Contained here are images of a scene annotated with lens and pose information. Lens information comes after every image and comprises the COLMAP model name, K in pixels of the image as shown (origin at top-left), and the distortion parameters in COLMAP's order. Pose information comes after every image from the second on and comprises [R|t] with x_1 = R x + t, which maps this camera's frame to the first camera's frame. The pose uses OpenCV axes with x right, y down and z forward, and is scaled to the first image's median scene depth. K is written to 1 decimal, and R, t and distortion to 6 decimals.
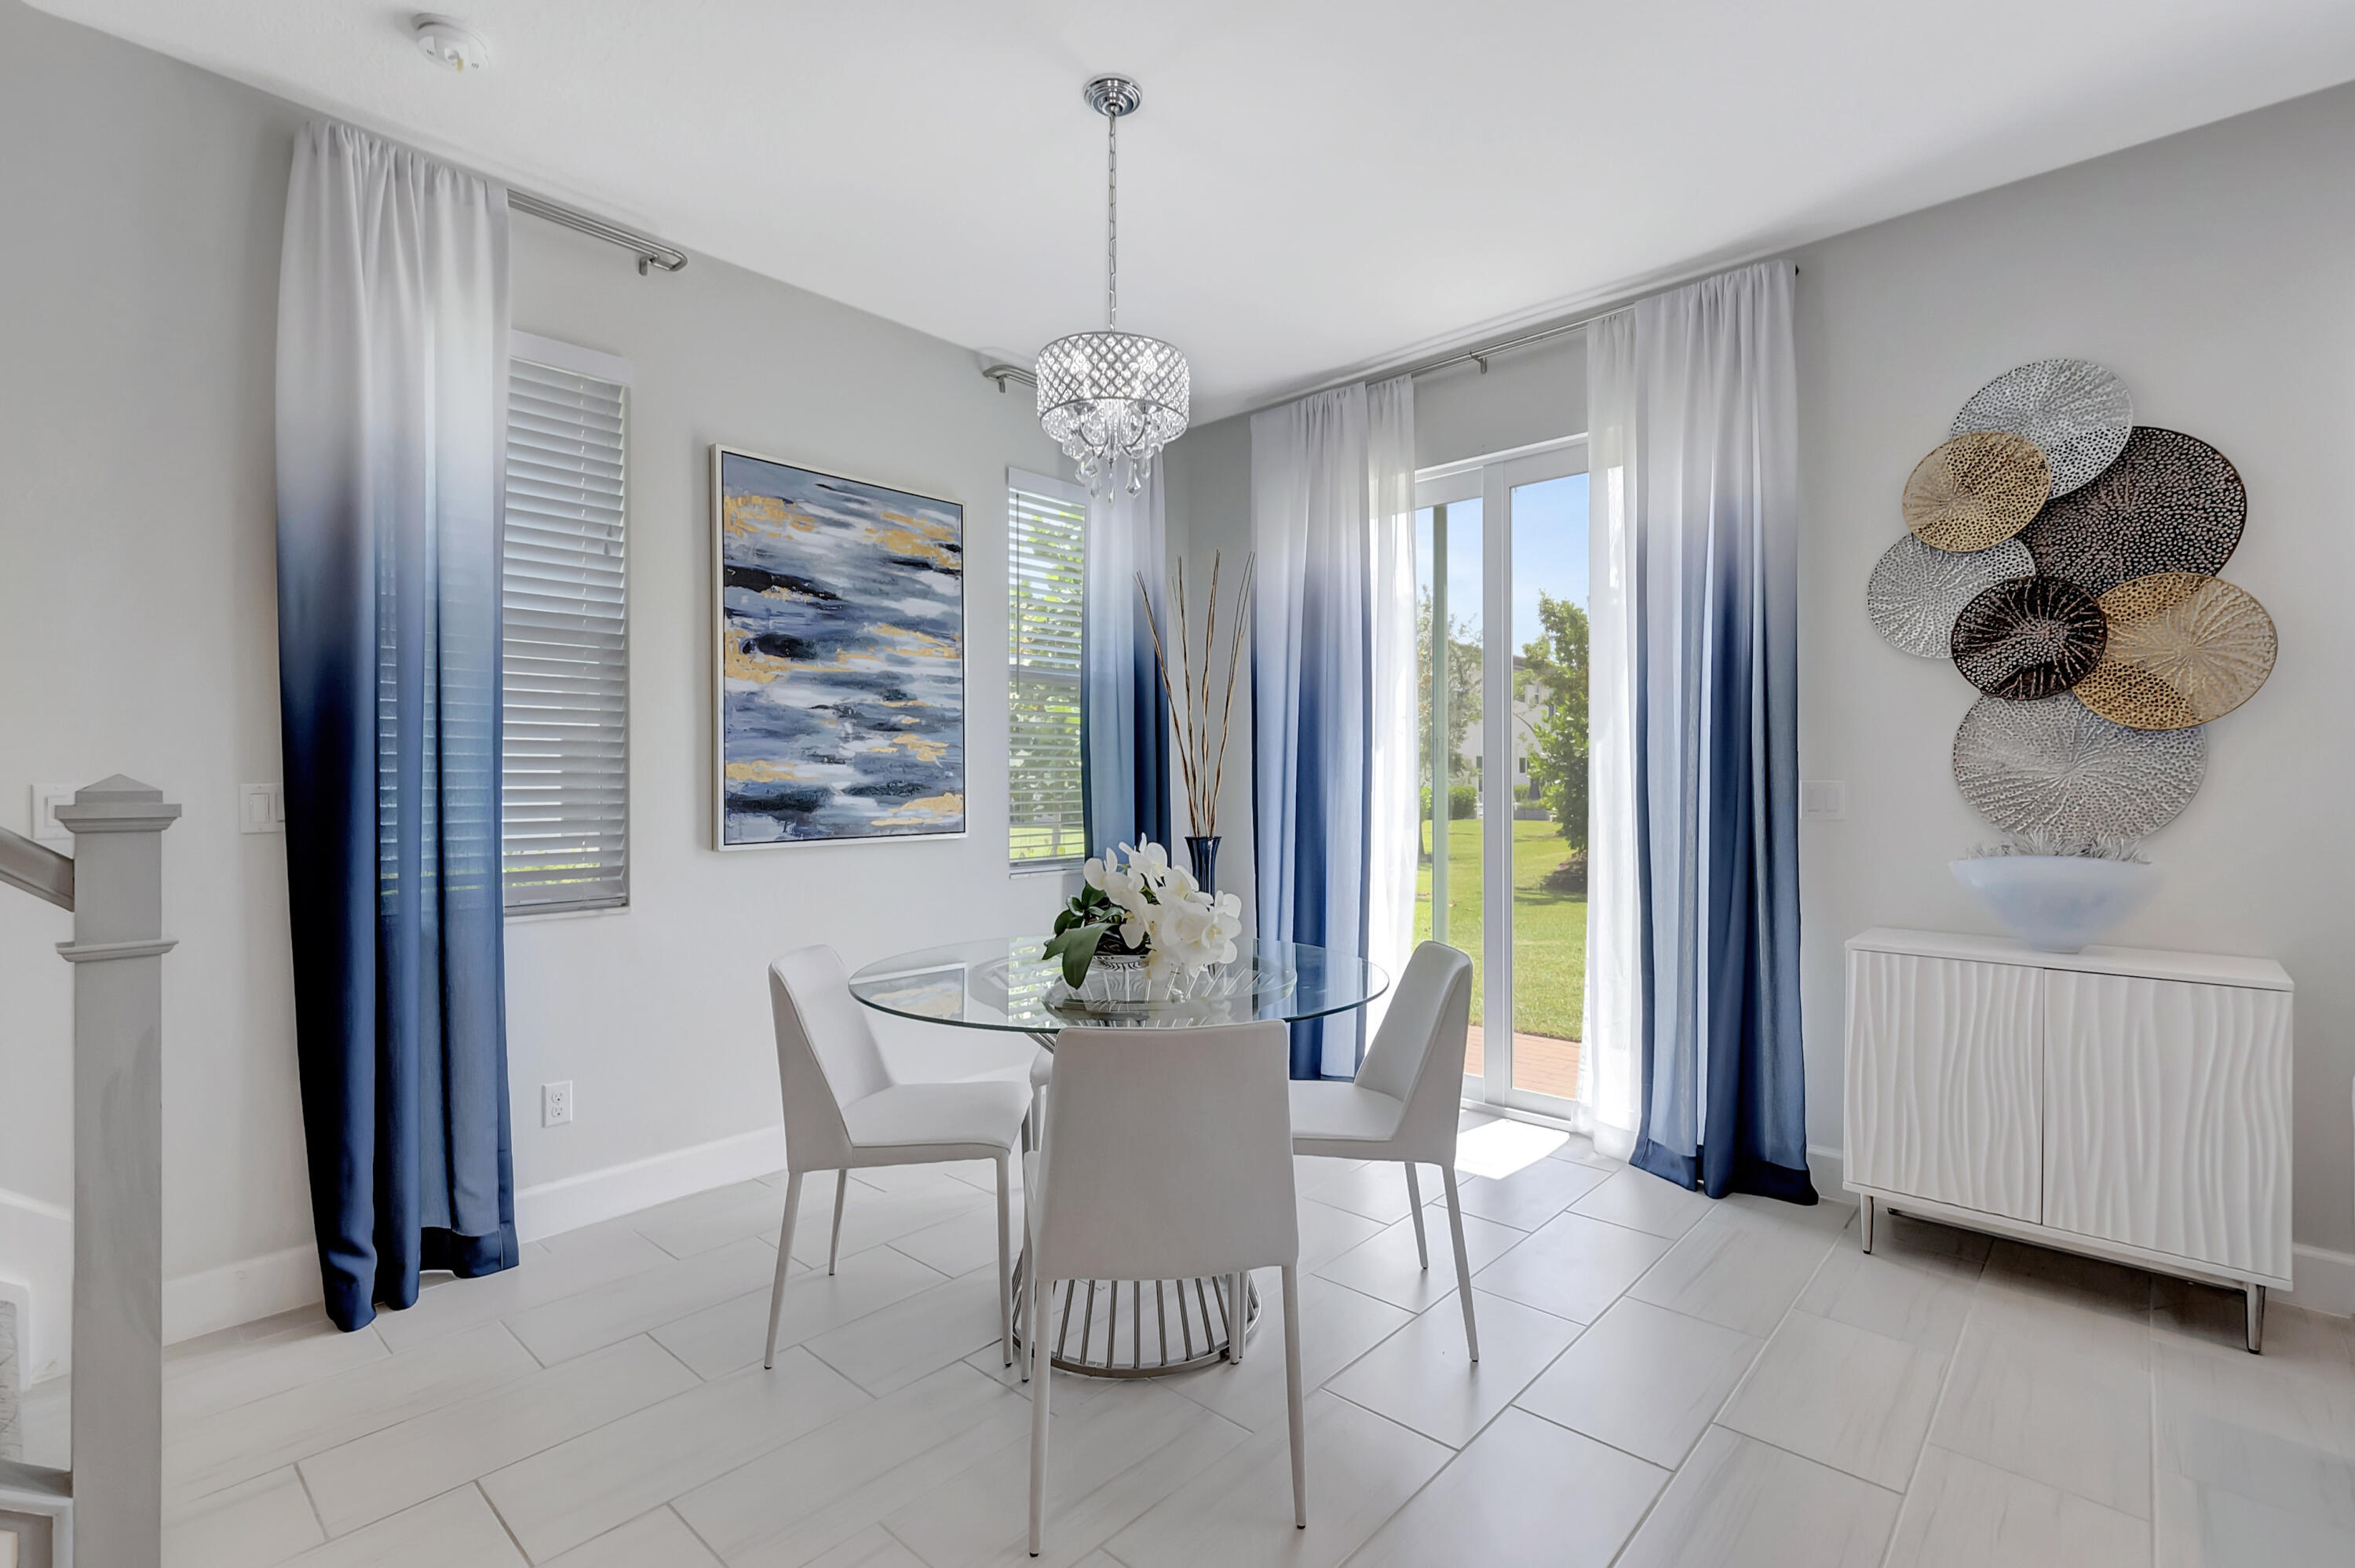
lens RADIAL K [[1066.1, 0, 1171.2], [0, 1066.1, 780.7], [0, 0, 1]] dist [0.004683, -0.000373]
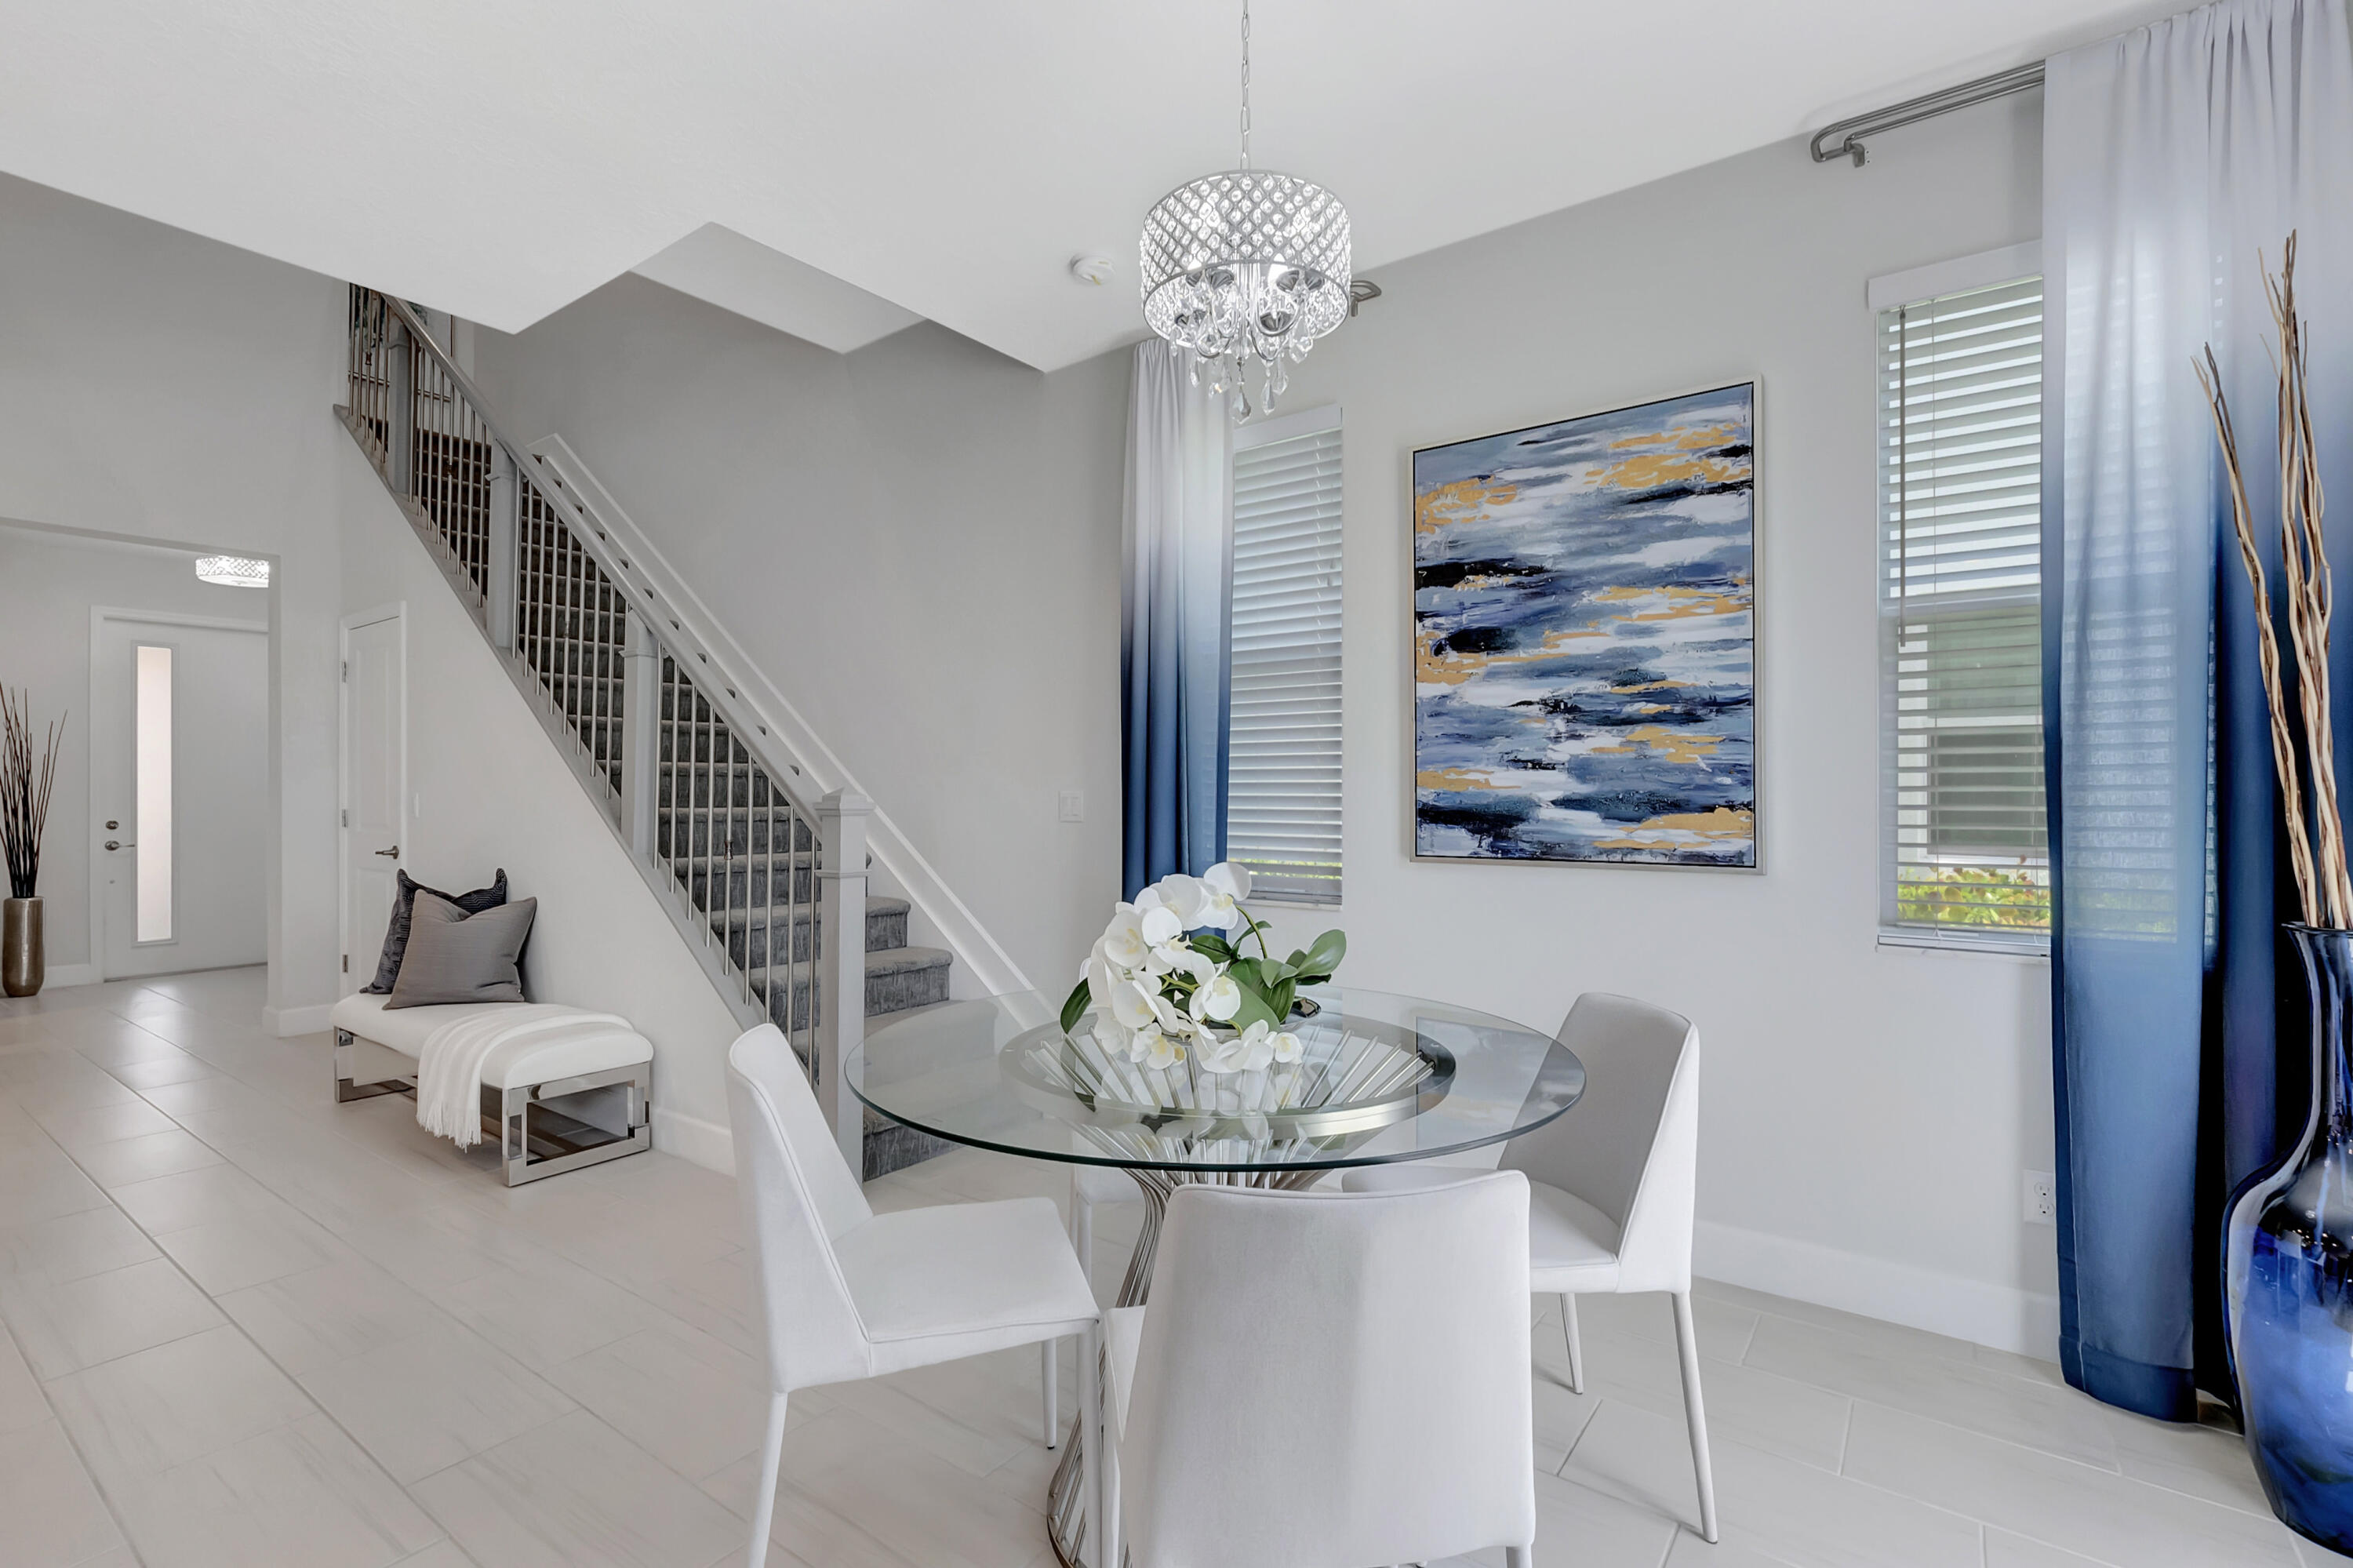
lens RADIAL K [[1065.4, 0, 1173.2], [0, 1065.4, 783.8], [0, 0, 1]] dist [0.004683, -0.000373]
pose [[0.111164, -0.004979, -0.993790, 0.478811], [-0.002248, 0.999984, -0.005261, 0.000154], [0.993800, 0.002819, 0.111151, 0.618963]]
